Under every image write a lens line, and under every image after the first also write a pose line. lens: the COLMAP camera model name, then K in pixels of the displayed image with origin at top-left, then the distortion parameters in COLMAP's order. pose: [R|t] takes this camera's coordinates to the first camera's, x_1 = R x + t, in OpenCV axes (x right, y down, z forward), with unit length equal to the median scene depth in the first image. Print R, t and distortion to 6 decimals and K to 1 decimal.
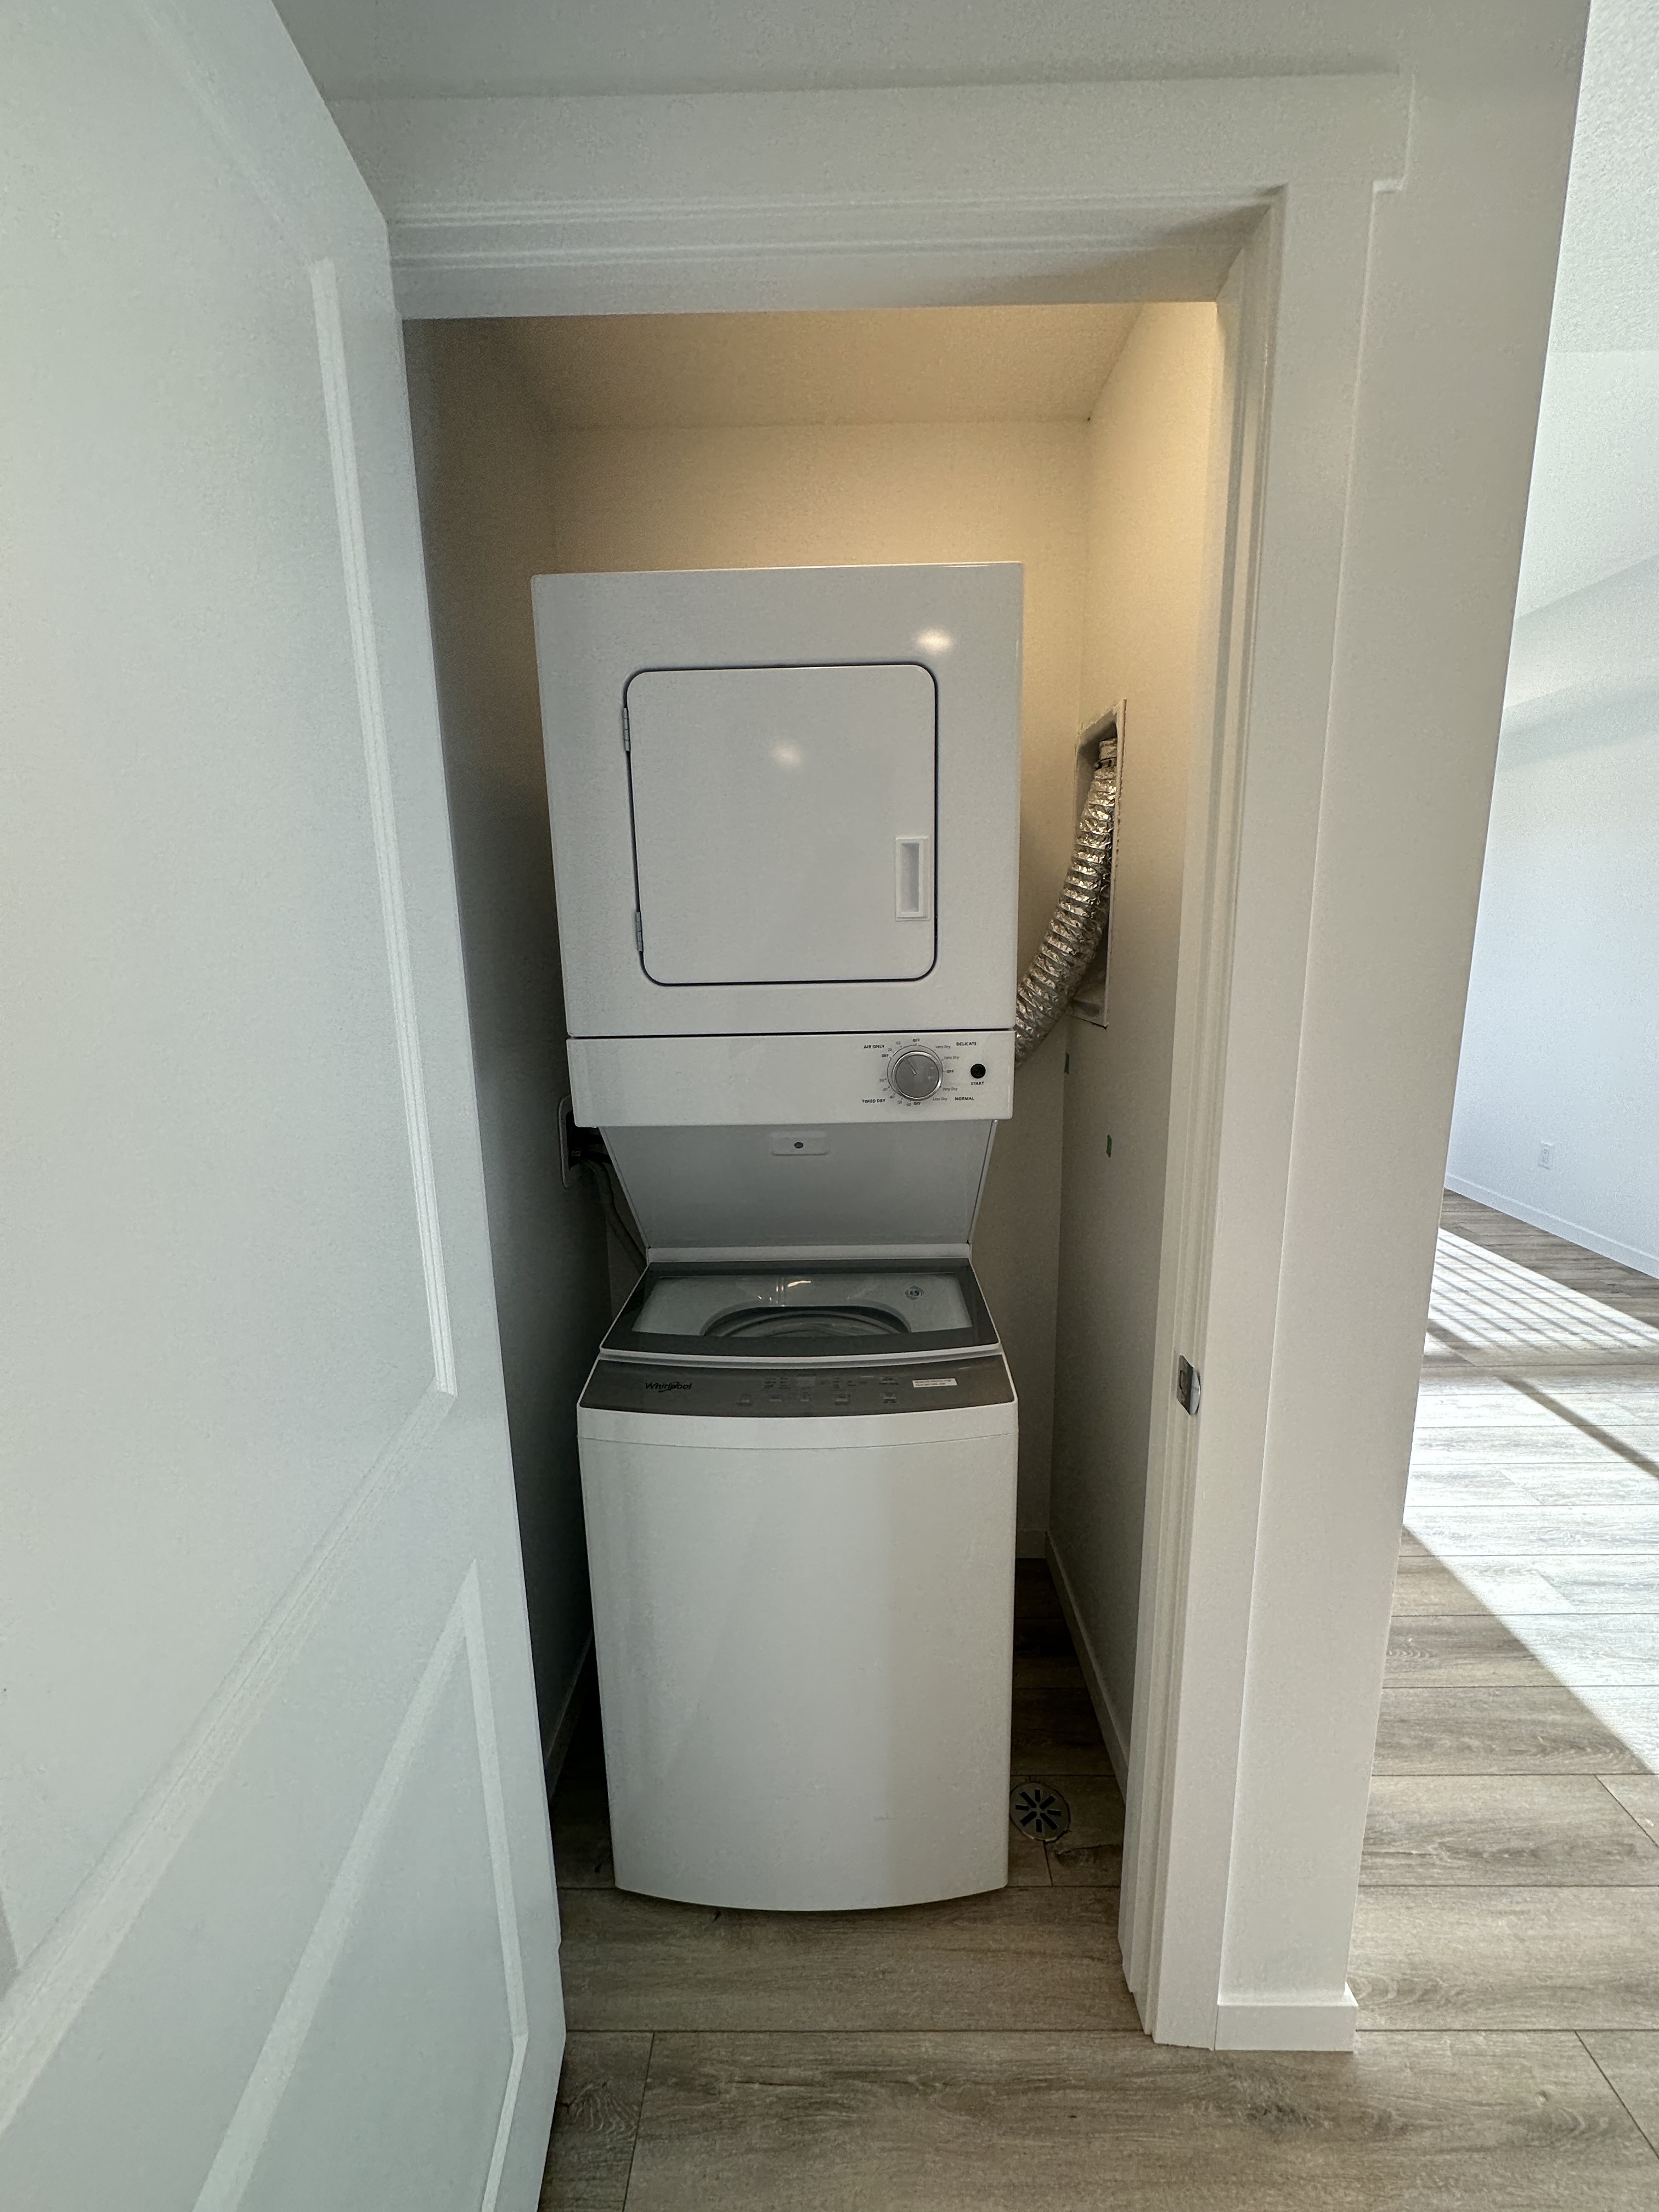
lens RADIAL K [[868.5, 0, 829.5], [0, 868.5, 1106.0], [0, 0, 1]] dist [-0.001050, -0.000433]
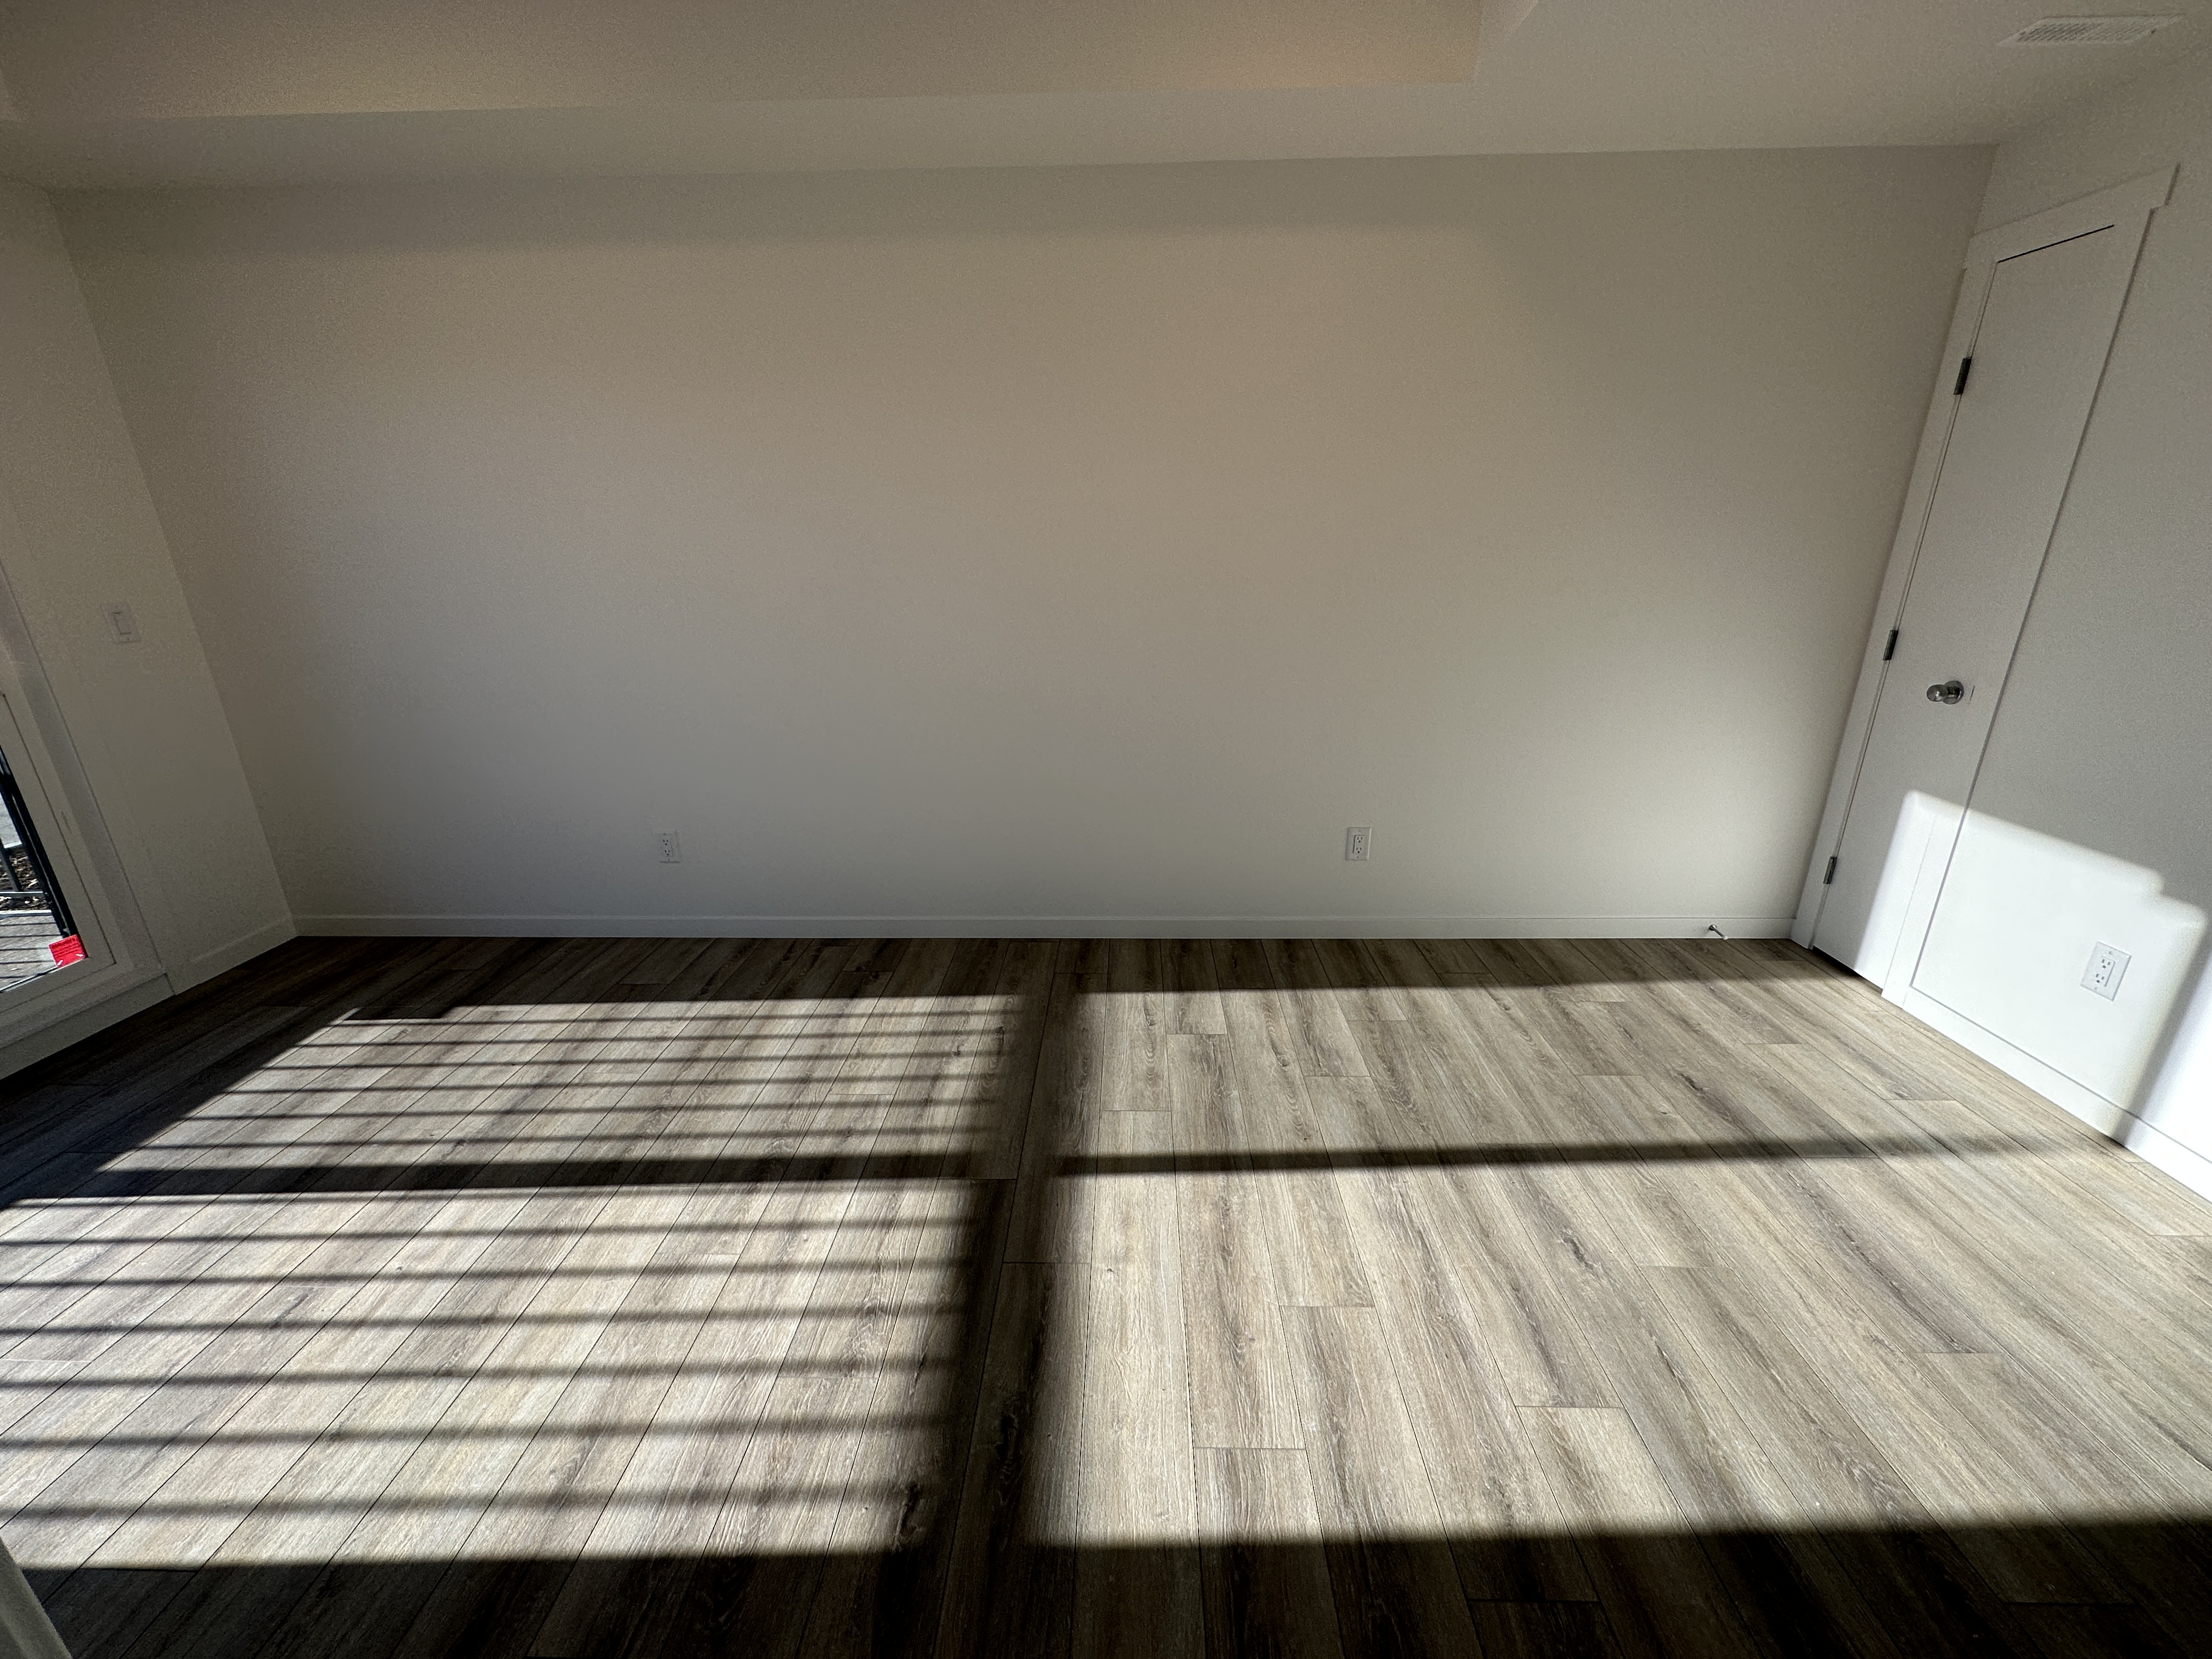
lens RADIAL K [[879.1, 0, 1106.0], [0, 879.1, 829.5], [0, 0, 1]] dist [-0.001660, -0.000172]
pose [[0.017521, -0.301374, 0.953345, 0.155276], [0.207675, 0.933794, 0.291376, -0.121159], [-0.978041, 0.192881, 0.078949, 0.716927]]
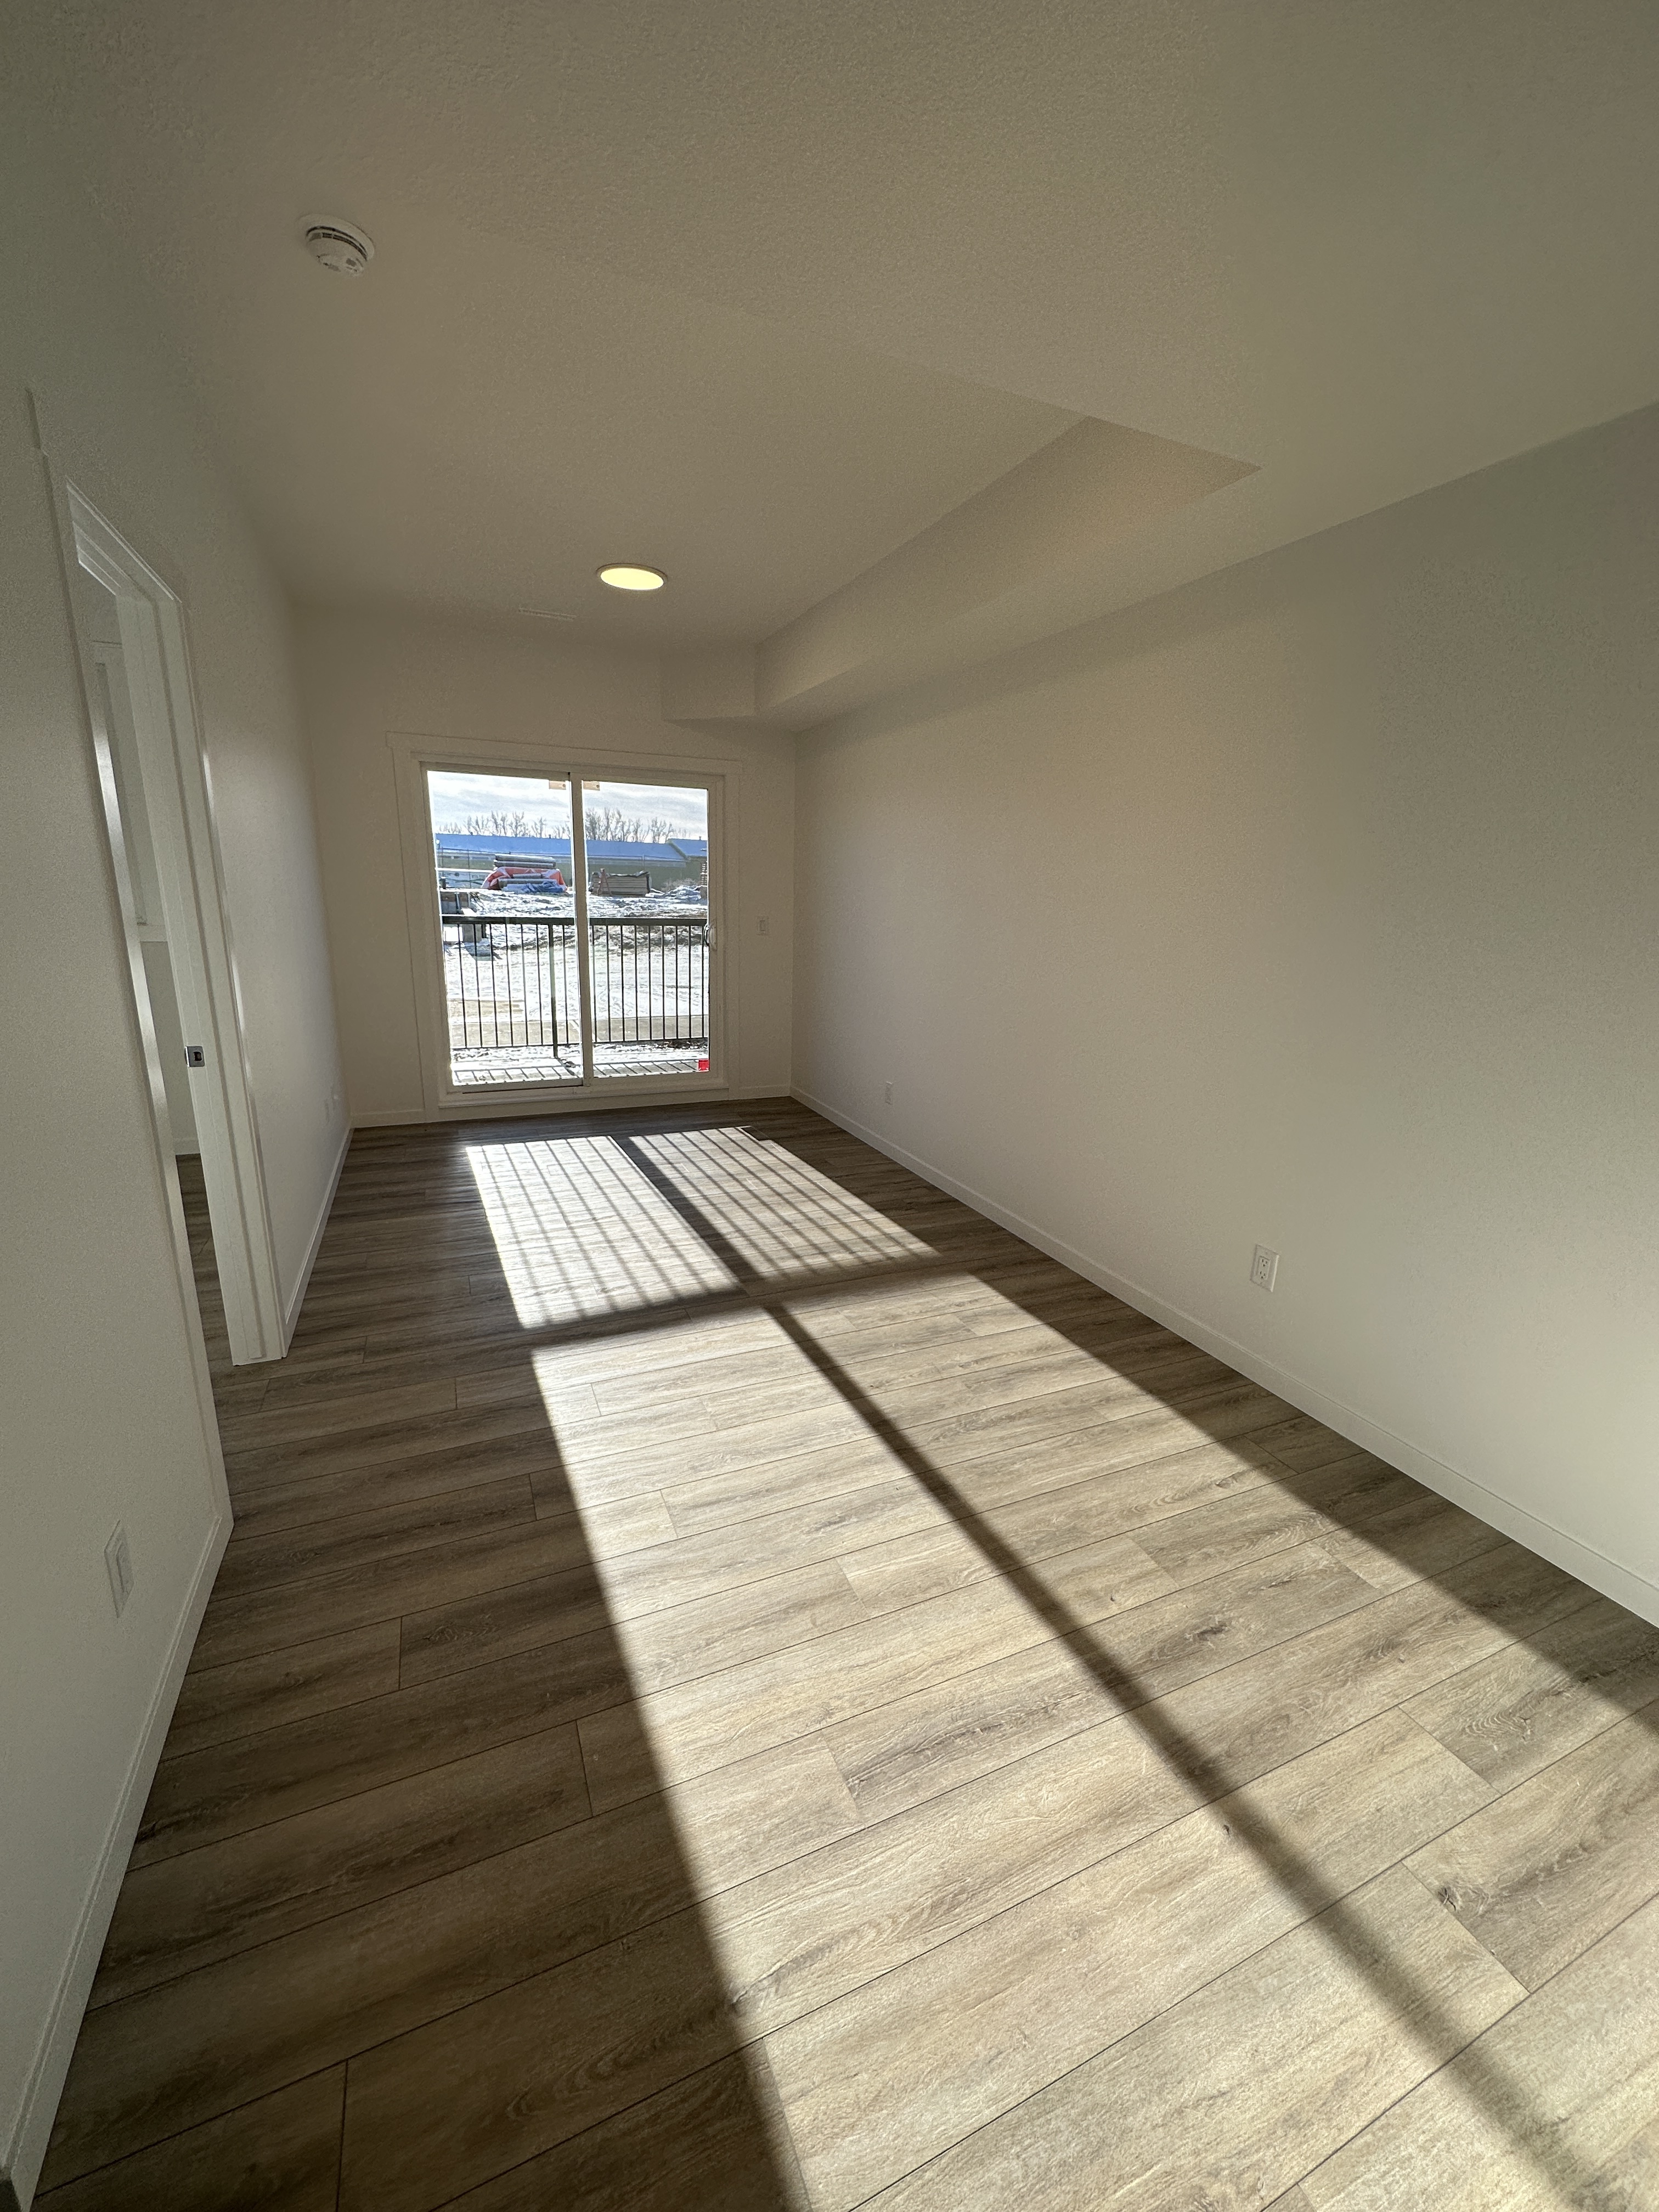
lens RADIAL K [[868.5, 0, 829.5], [0, 868.5, 1106.0], [0, 0, 1]] dist [-0.001050, -0.000433]
pose [[0.909387, -0.061170, 0.411429, 0.354625], [0.040762, 0.997472, 0.058204, 0.005248], [-0.413949, -0.036160, 0.909582, -0.006528]]
